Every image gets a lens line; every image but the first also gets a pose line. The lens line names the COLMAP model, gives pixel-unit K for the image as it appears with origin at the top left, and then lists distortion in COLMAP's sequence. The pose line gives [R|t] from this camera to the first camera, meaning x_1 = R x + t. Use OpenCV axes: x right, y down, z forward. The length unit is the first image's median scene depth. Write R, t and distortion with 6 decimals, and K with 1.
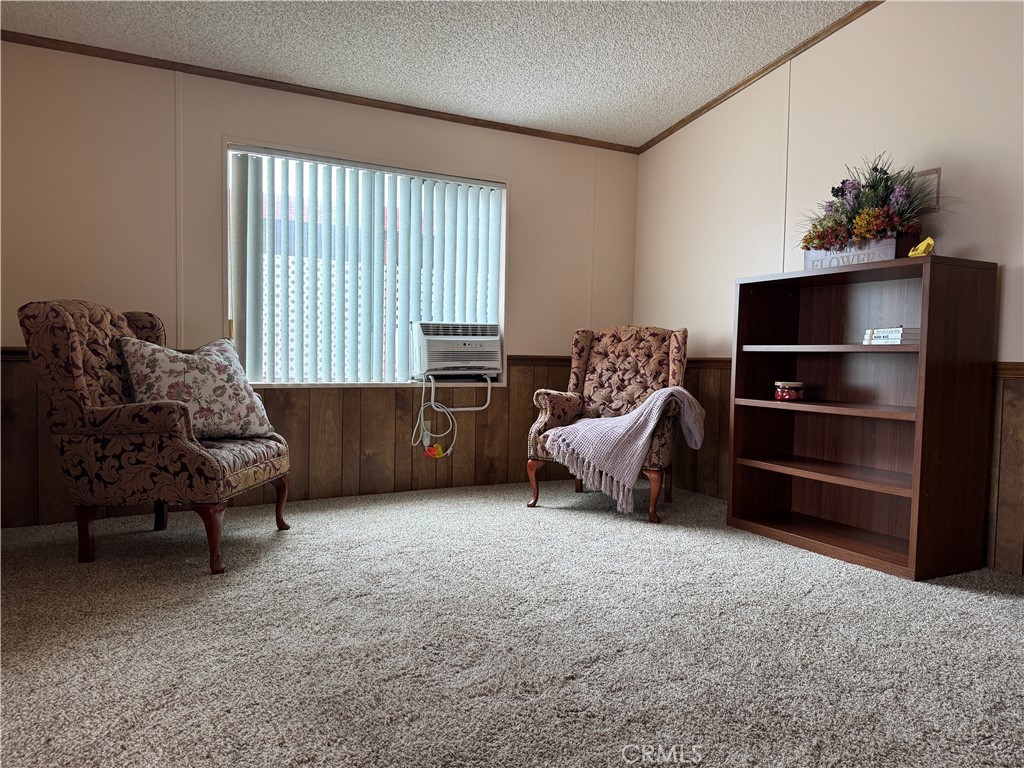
lens RADIAL K [[718.7, 0, 511.8], [0, 718.7, 392.2], [0, 0, 1]] dist [0.037494, -0.052690]
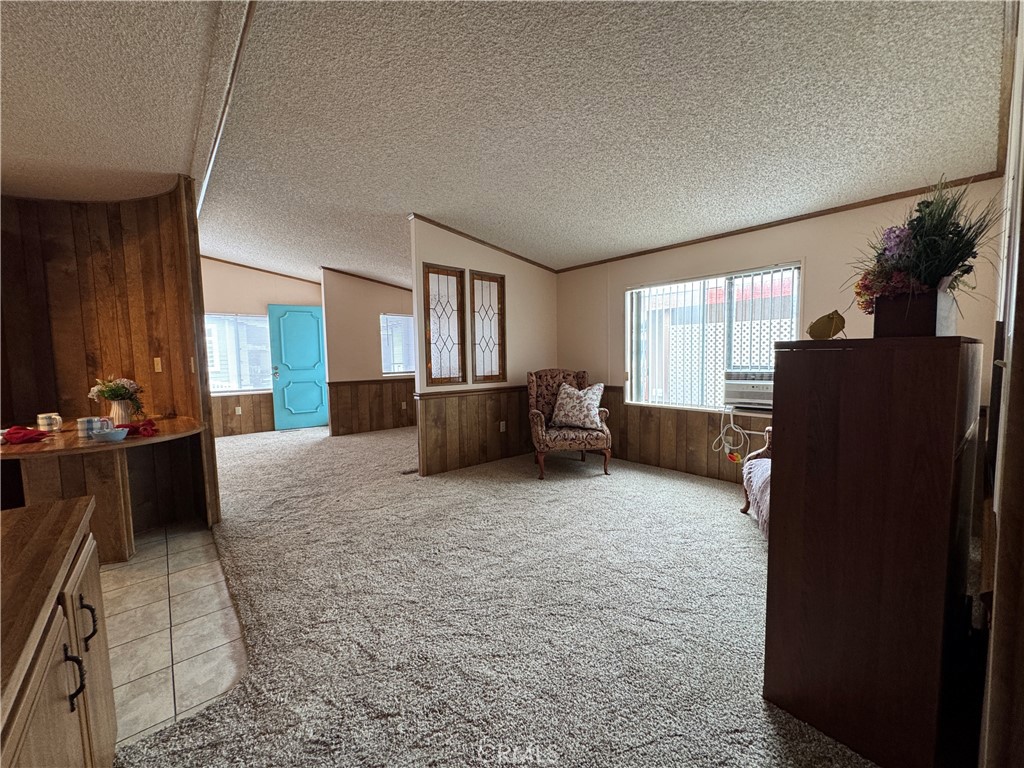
lens RADIAL K [[411.6, 0, 512.6], [0, 411.6, 380.8], [0, 0, 1]] dist [-0.008339, 0.001242]
pose [[0.207763, 0.037489, -0.977461, 0.664418], [-0.031845, 0.998995, 0.031546, -0.095195], [0.977661, 0.024573, 0.208748, 0.394795]]
